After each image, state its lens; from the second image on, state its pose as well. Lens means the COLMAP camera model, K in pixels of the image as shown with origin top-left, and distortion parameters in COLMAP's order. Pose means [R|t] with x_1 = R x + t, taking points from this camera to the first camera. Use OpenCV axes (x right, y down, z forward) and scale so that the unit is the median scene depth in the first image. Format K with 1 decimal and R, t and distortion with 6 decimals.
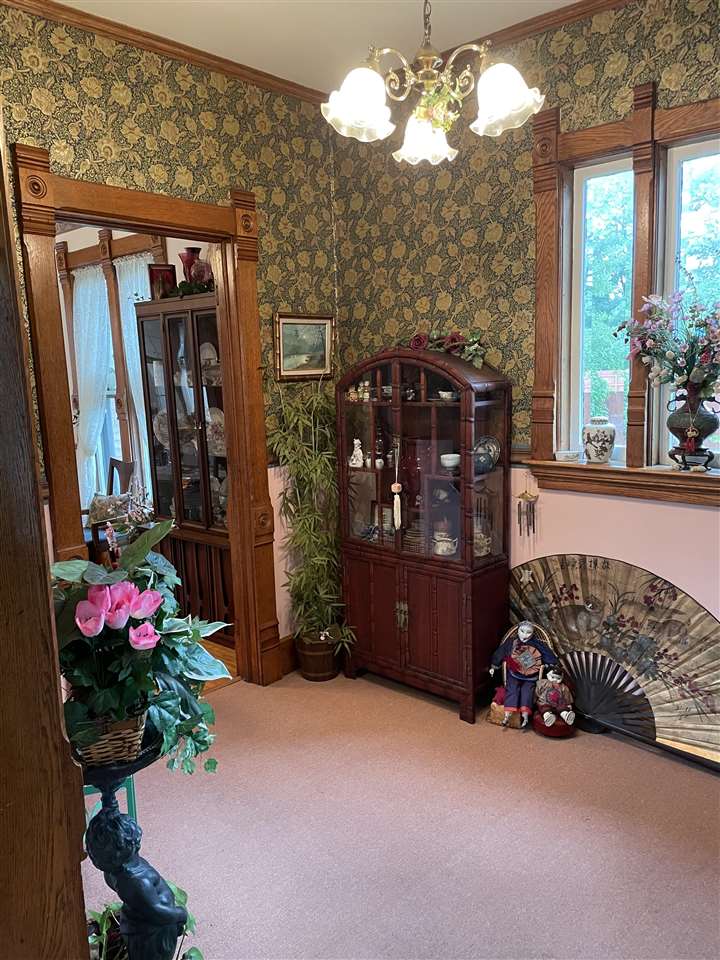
lens RADIAL K [[741.0, 0, 347.3], [0, 741.0, 496.9], [0, 0, 1]] dist [0.031294, -0.004898]
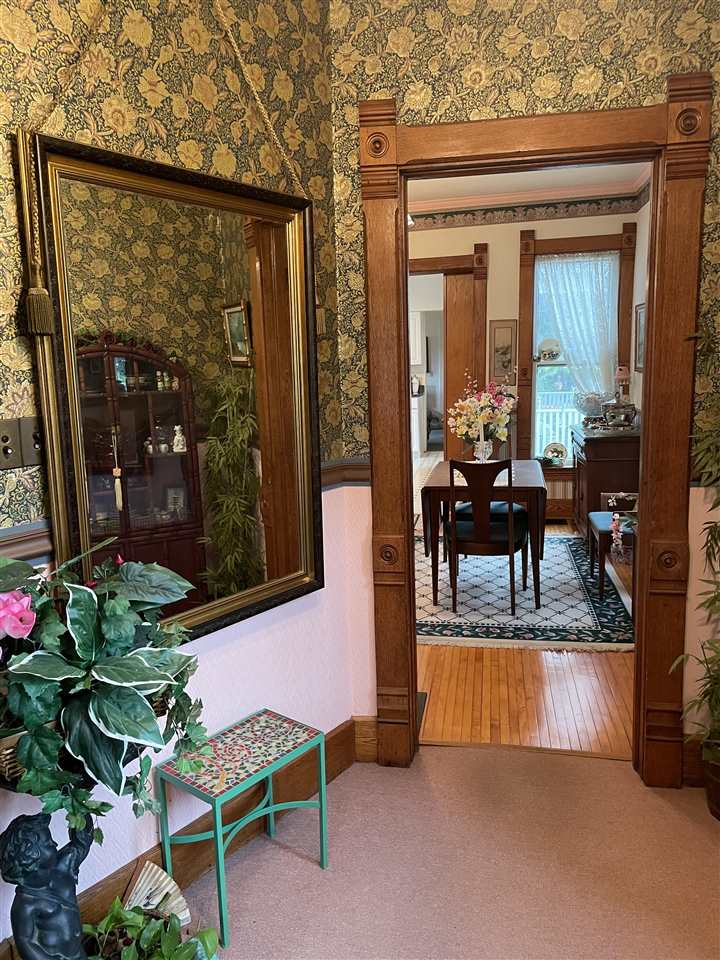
lens RADIAL K [[741.0, 0, 359.9], [0, 741.0, 482.6], [0, 0, 1]] dist [0.031294, -0.004898]
pose [[0.537728, 0.172028, -0.825382, 0.305742], [-0.131270, 0.984107, 0.119589, -0.088185], [0.832837, 0.044041, 0.551764, 0.383946]]
